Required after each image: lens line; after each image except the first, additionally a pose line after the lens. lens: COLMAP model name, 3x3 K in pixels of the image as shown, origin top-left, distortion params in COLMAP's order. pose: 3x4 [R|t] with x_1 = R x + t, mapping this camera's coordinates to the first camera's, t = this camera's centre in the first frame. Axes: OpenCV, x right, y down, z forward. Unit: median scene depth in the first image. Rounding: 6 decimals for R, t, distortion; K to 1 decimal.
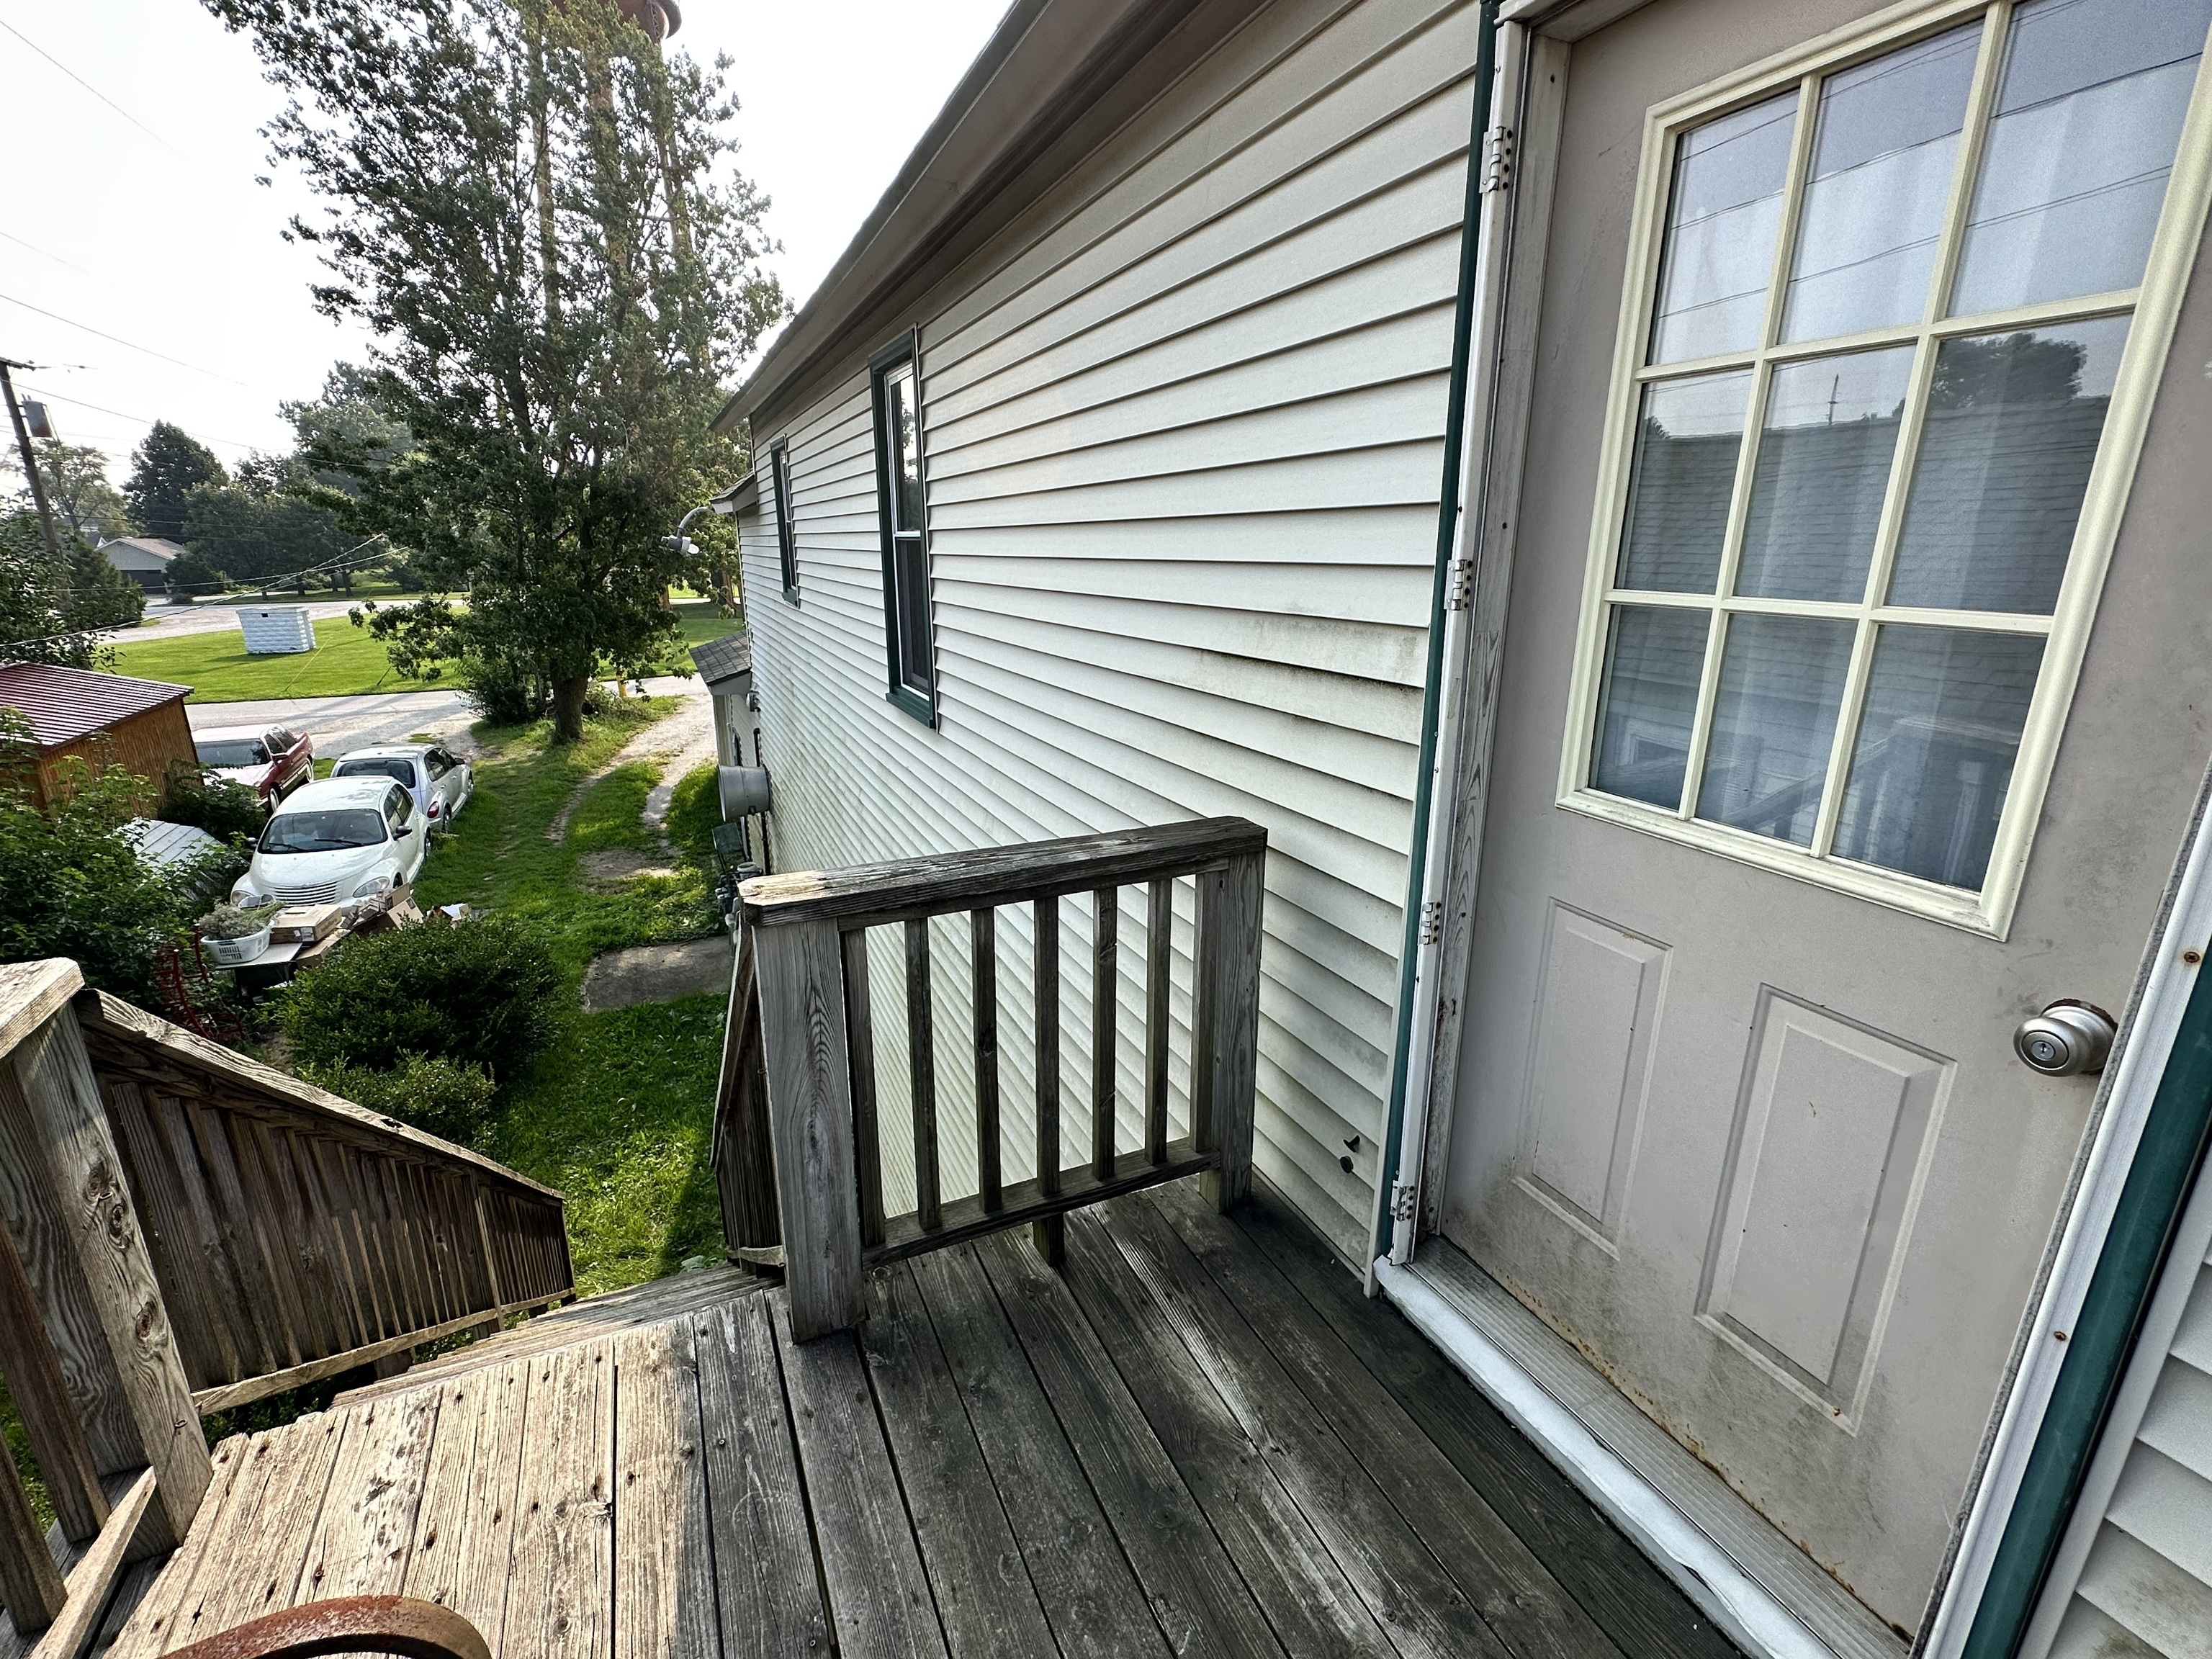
lens RADIAL K [[1012.1, 0, 1103.4], [0, 1012.1, 835.6], [0, 0, 1]] dist [0.000518, -0.001081]
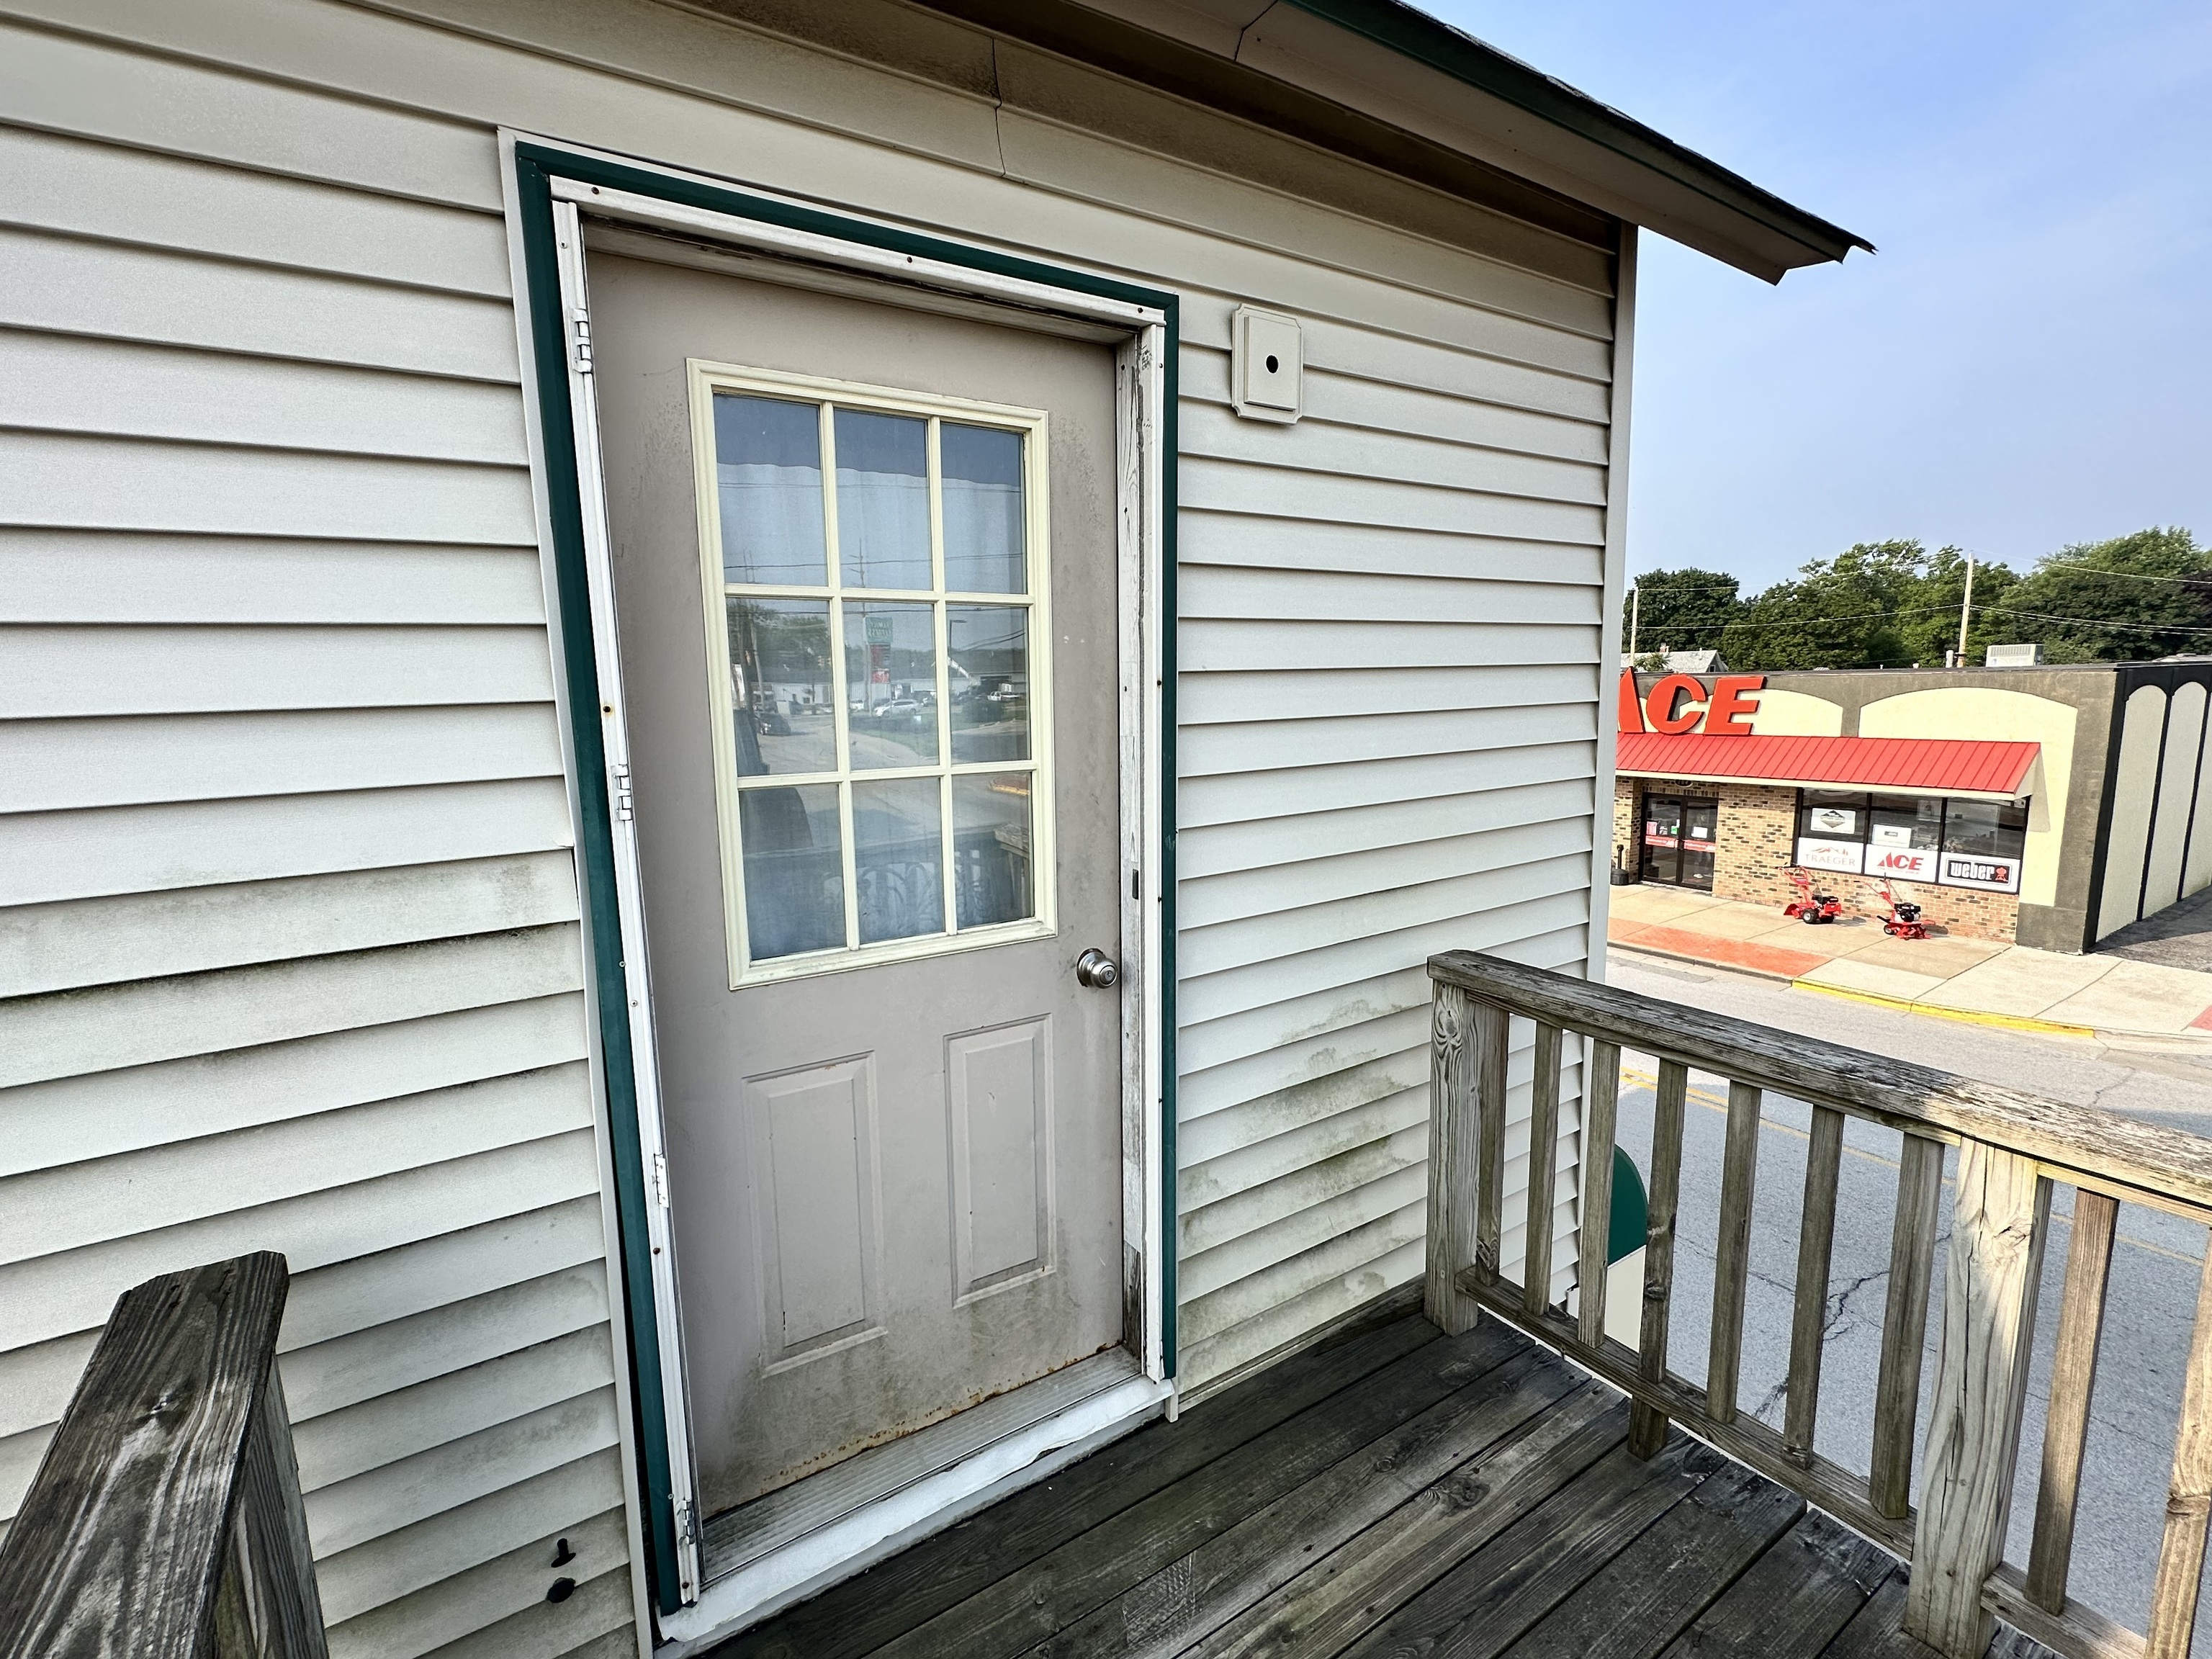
lens RADIAL K [[1012.1, 0, 1095.9], [0, 1012.1, 836.1], [0, 0, 1]] dist [0.000518, -0.001081]
pose [[-0.149762, -0.146915, 0.977746, -0.601454], [0.299769, 0.935605, 0.186499, -0.266366], [-0.942184, 0.321028, -0.096078, 0.749738]]
